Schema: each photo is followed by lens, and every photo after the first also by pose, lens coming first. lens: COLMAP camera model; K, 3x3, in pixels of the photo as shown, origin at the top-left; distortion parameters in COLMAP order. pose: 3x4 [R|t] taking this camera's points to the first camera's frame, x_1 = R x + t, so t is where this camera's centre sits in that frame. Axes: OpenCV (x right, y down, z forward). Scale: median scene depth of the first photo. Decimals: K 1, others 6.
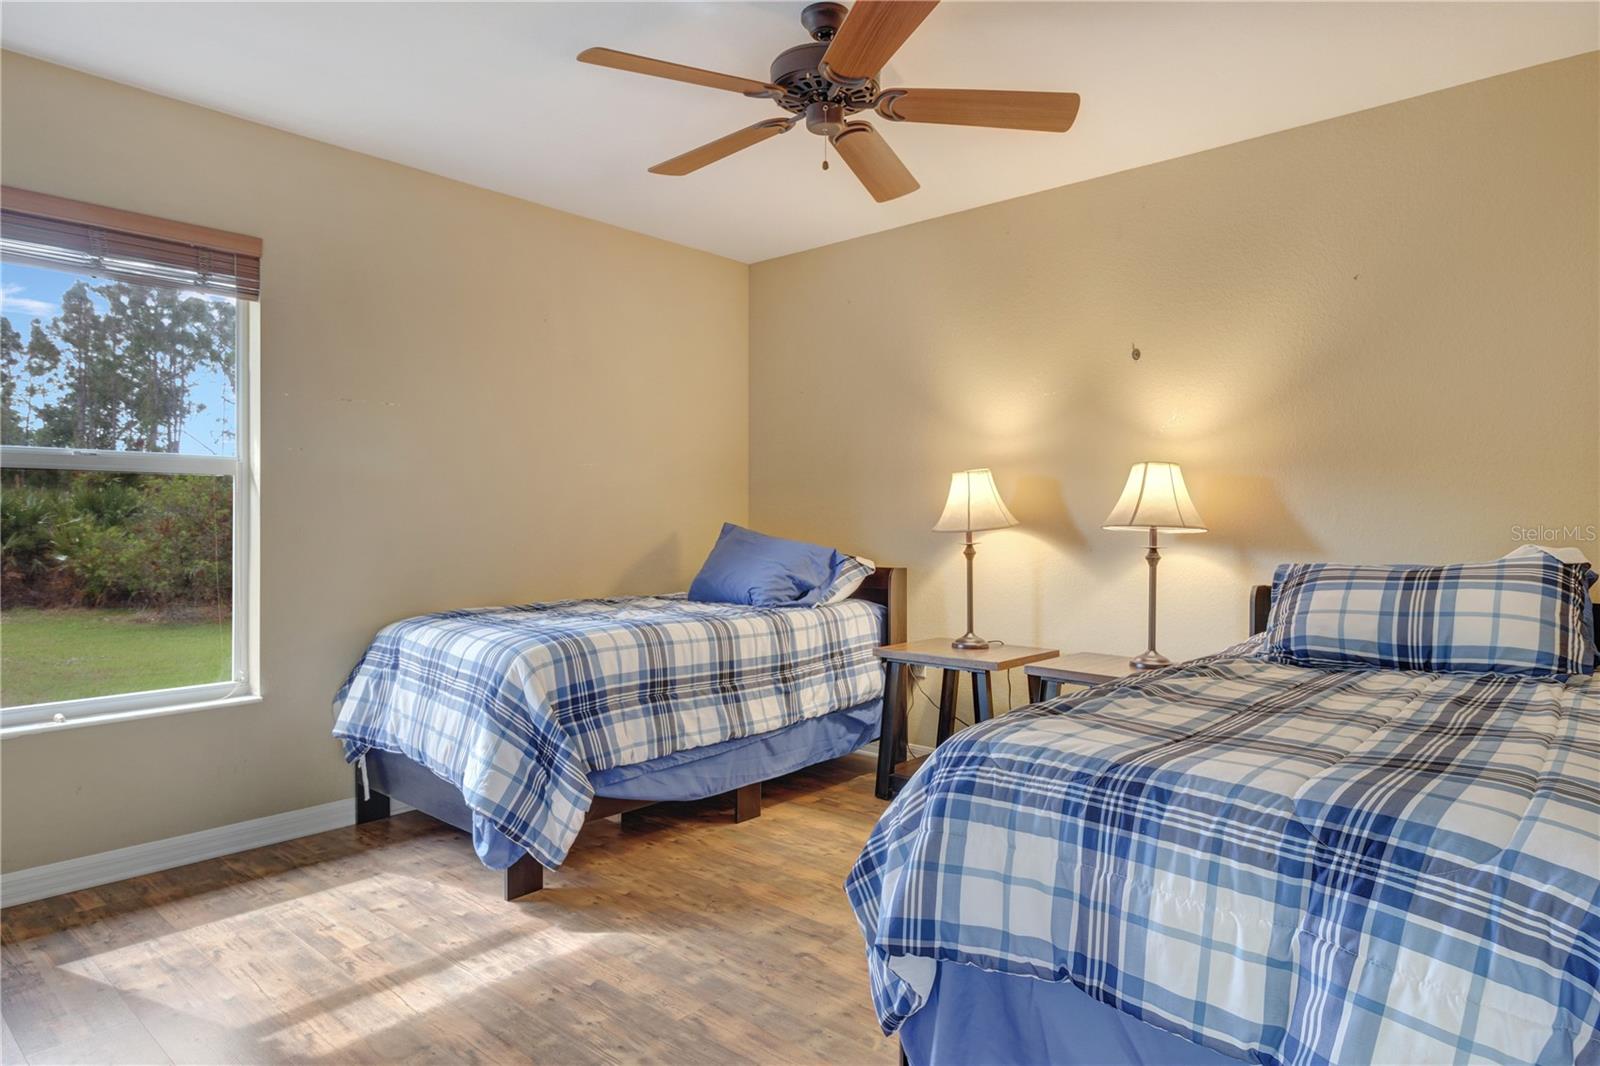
lens RADIAL K [[954.6, 0, 799.2], [0, 954.6, 523.9], [0, 0, 1]] dist [0.005301, -0.002018]
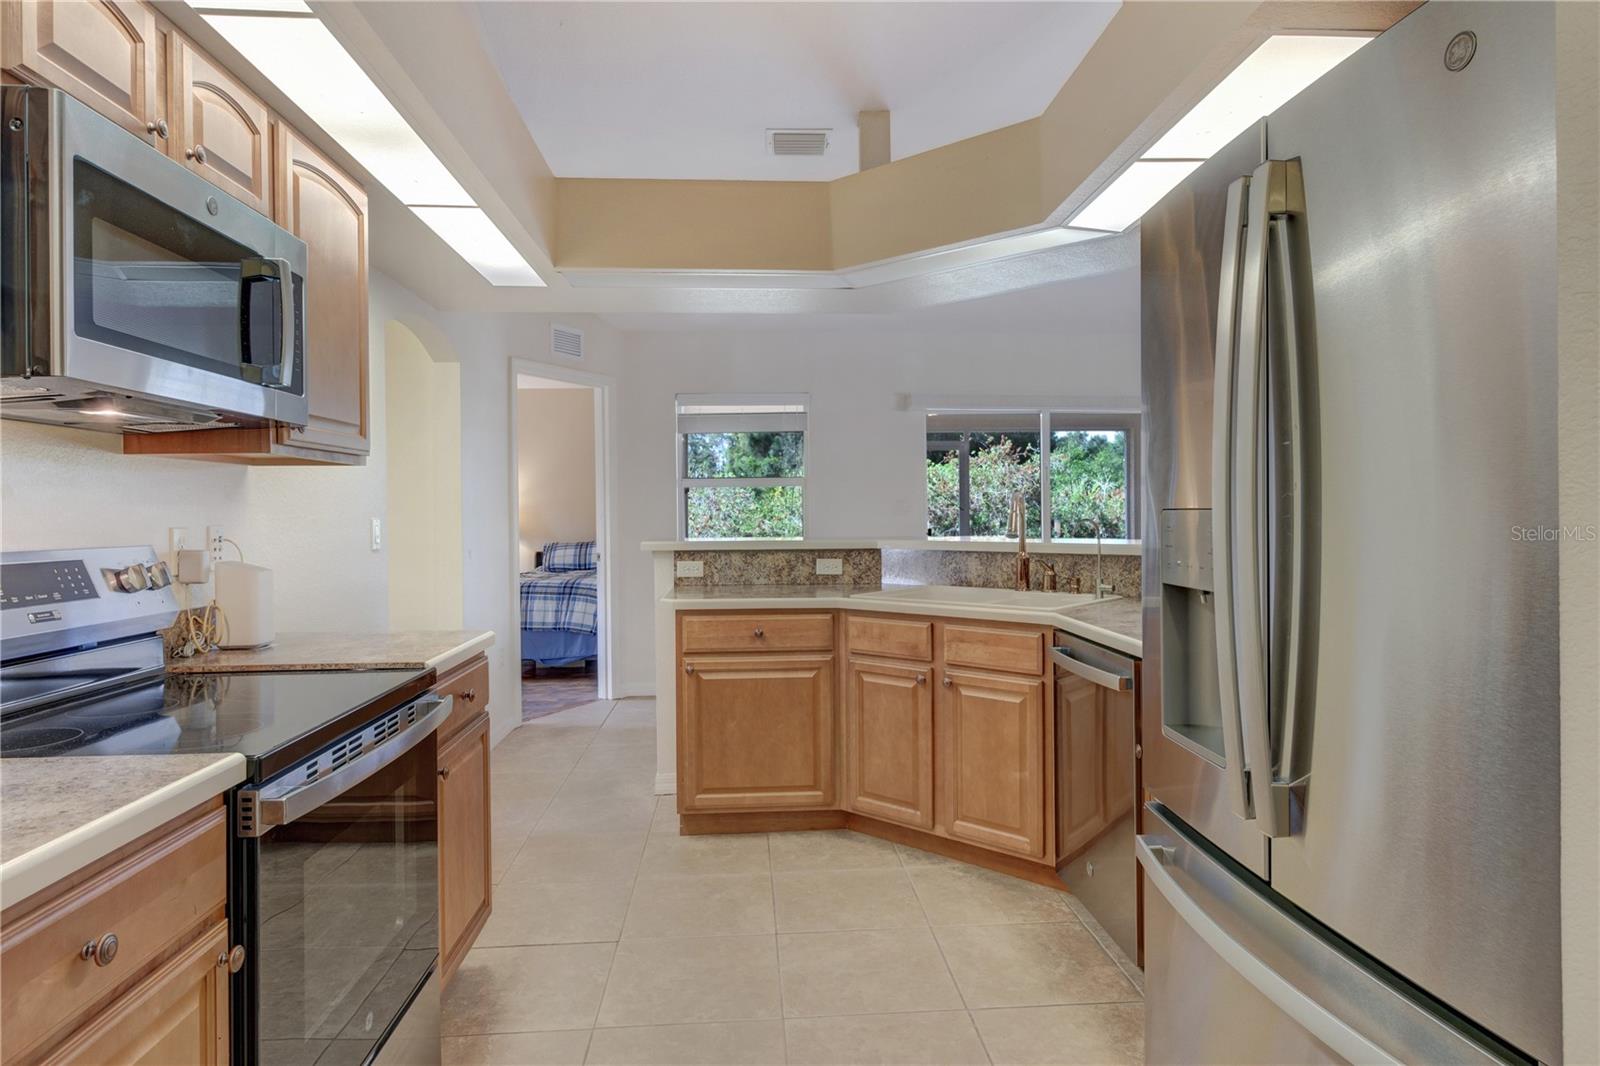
lens RADIAL K [[938.1, 0, 802.6], [0, 938.1, 504.3], [0, 0, 1]] dist [0.002672, -0.001727]
pose [[0.712092, -0.002543, 0.702081, -1.270031], [0.015269, 0.999813, -0.011865, -0.041862], [-0.701920, 0.019169, 0.711998, -2.143717]]
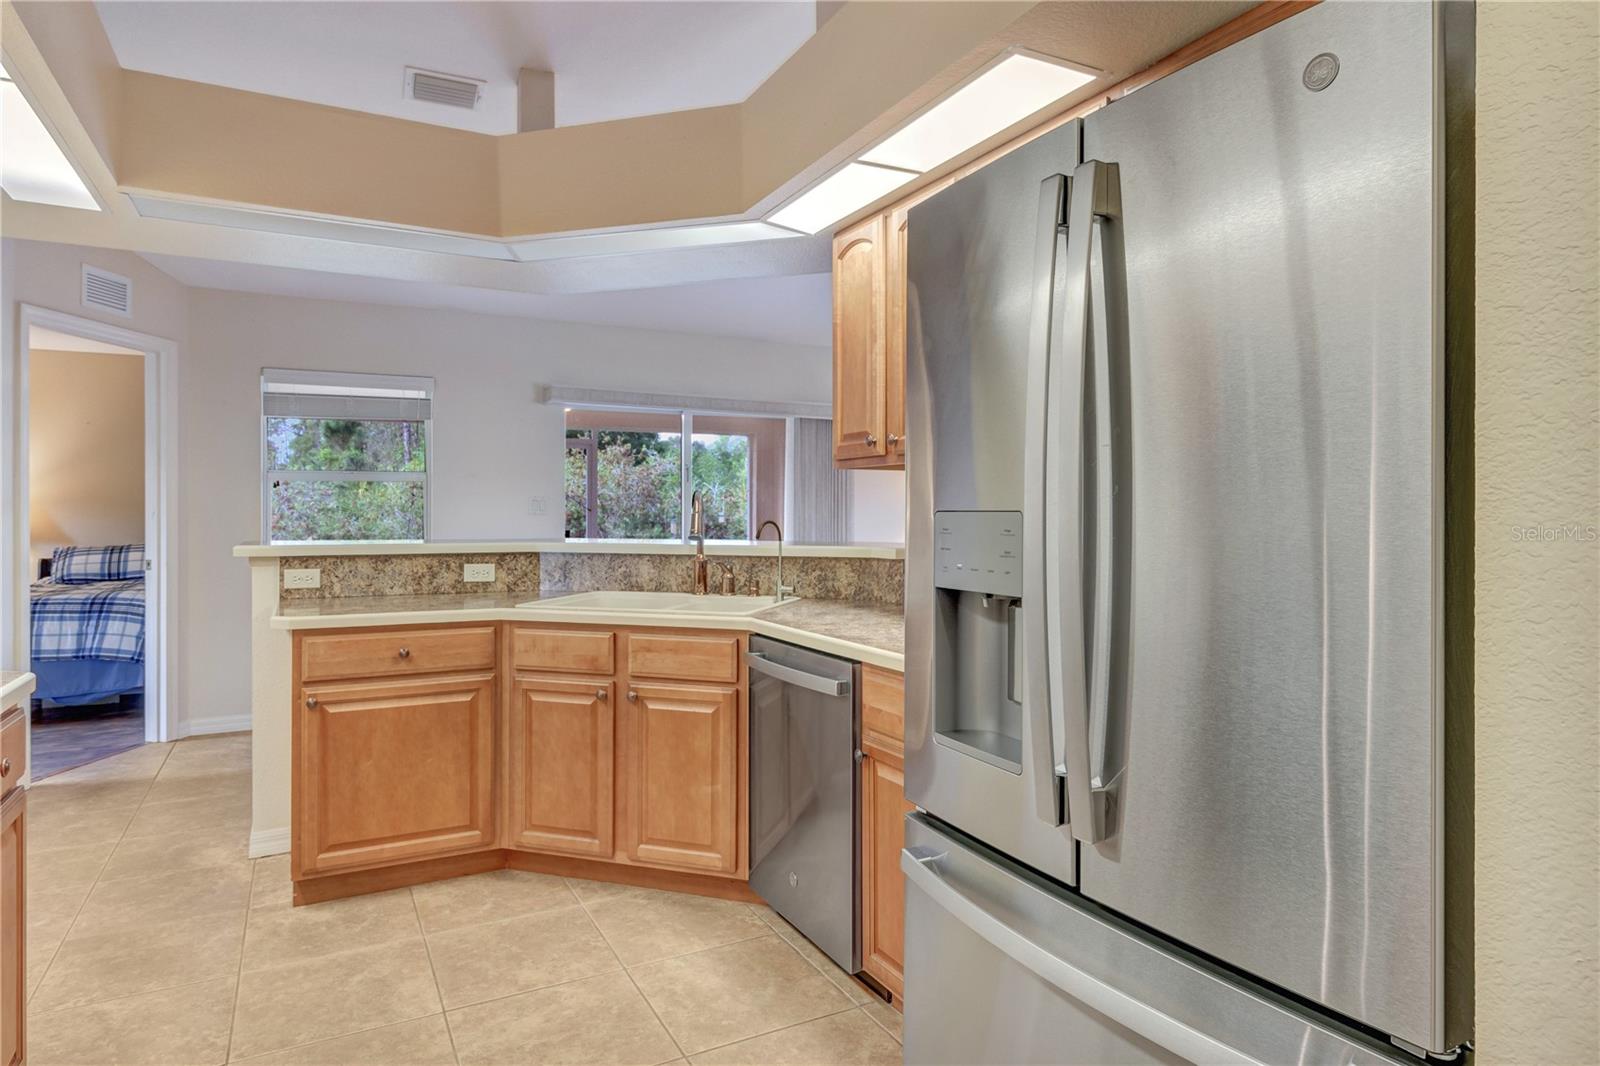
lens RADIAL K [[938.1, 0, 802.6], [0, 938.1, 504.3], [0, 0, 1]] dist [0.002672, -0.001727]
pose [[0.363279, 0.005574, 0.931664, -1.257449], [0.006369, 0.999944, -0.008466, -0.042225], [-0.931658, 0.009009, 0.363223, -1.991451]]
